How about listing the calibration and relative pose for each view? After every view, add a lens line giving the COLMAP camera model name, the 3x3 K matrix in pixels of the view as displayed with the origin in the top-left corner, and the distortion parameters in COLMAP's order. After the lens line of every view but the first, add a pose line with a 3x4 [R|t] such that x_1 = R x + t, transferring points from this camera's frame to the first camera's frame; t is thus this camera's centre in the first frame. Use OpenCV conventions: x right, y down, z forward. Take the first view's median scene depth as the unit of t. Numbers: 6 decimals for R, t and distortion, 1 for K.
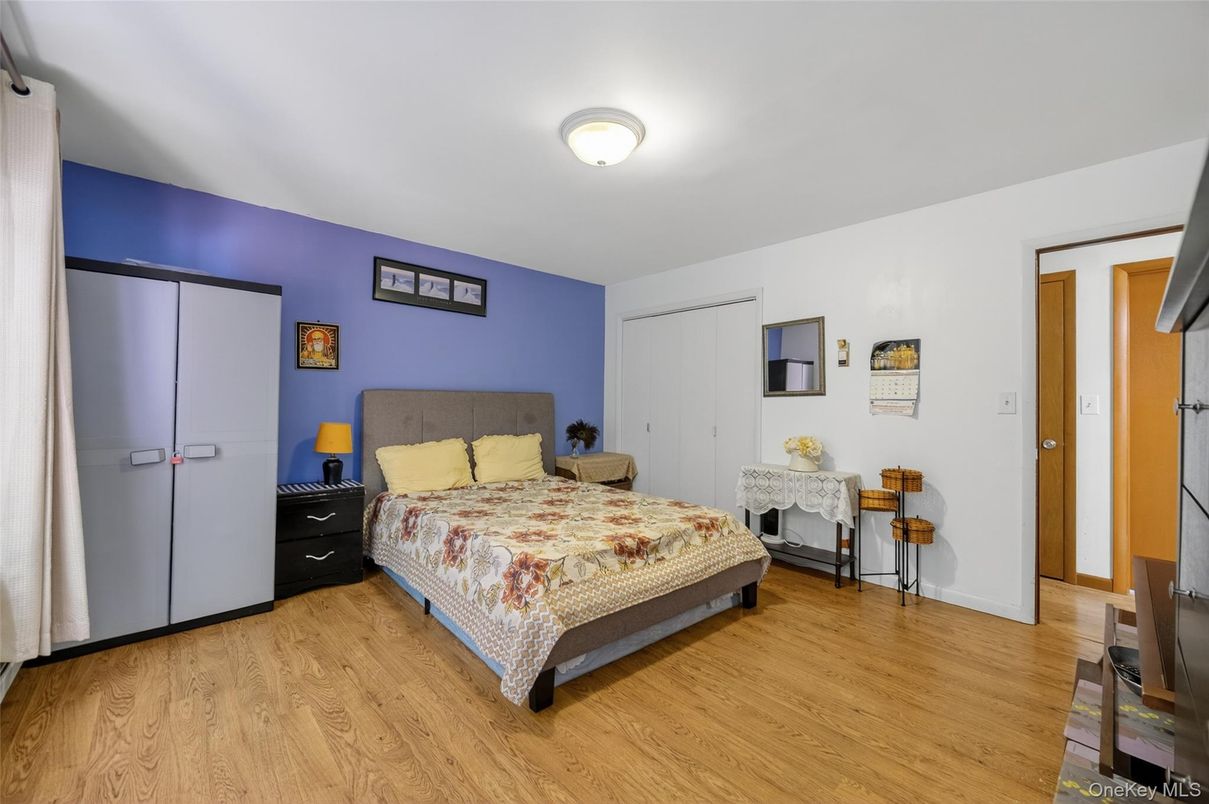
lens RADIAL K [[480.4, 0, 601.4], [0, 480.4, 398.2], [0, 0, 1]] dist [-0.004050, 0.000362]
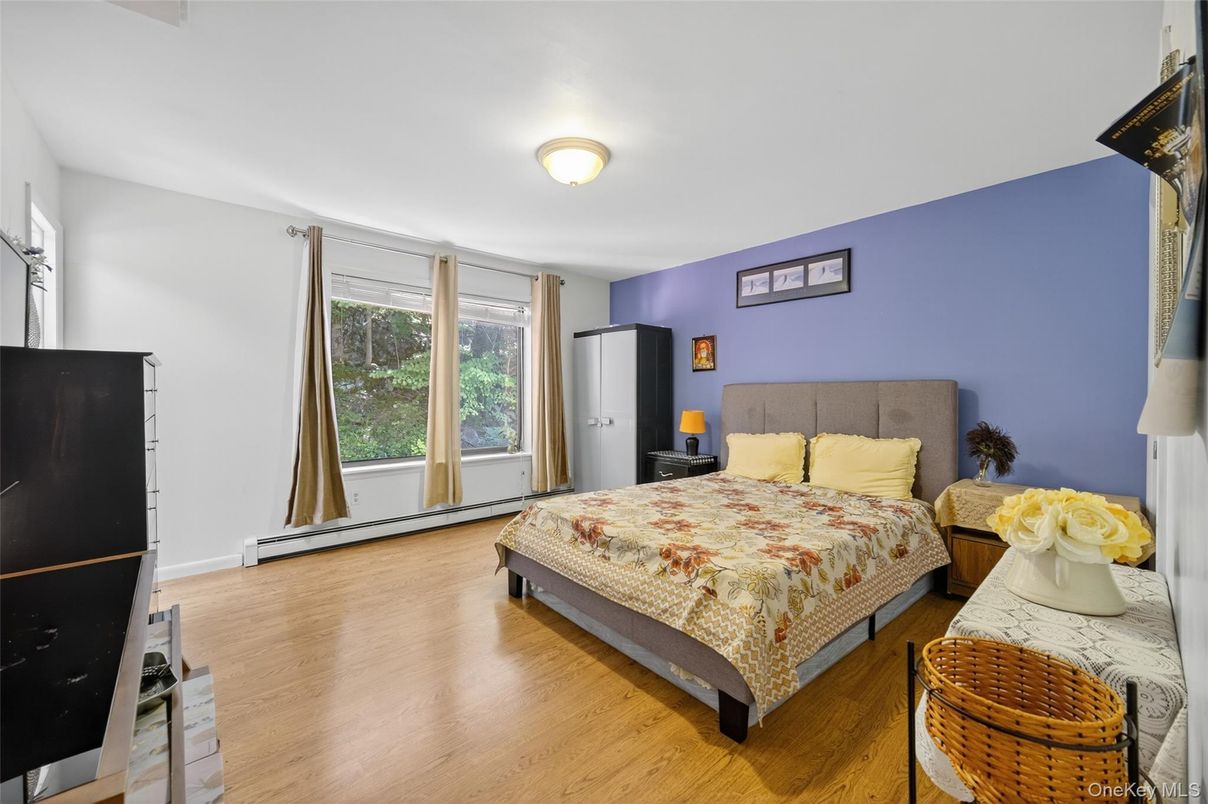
lens RADIAL K [[480.0, 0, 586.9], [0, 480.0, 399.8], [0, 0, 1]] dist [-0.004050, 0.000362]
pose [[-0.036197, 0.001370, -0.999344, 0.755445], [0.005751, 0.999983, 0.001162, 0.017160], [0.999328, -0.005705, -0.036204, 0.707848]]
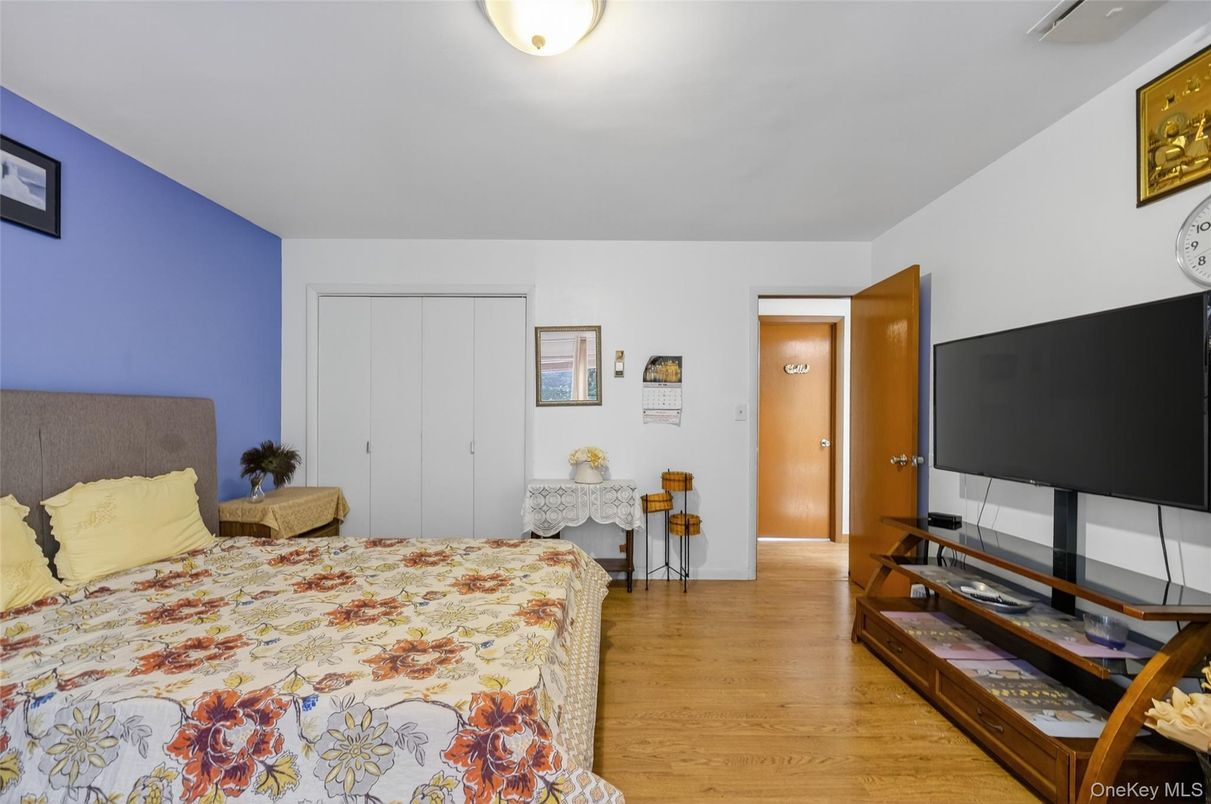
lens RADIAL K [[481.2, 0, 603.4], [0, 481.2, 418.2], [0, 0, 1]] dist [-0.004050, 0.000362]
pose [[0.676681, -0.013385, 0.736154, -0.281363], [-0.003113, 0.999774, 0.021039, 0.000047], [-0.736269, -0.016528, 0.676487, 0.329616]]
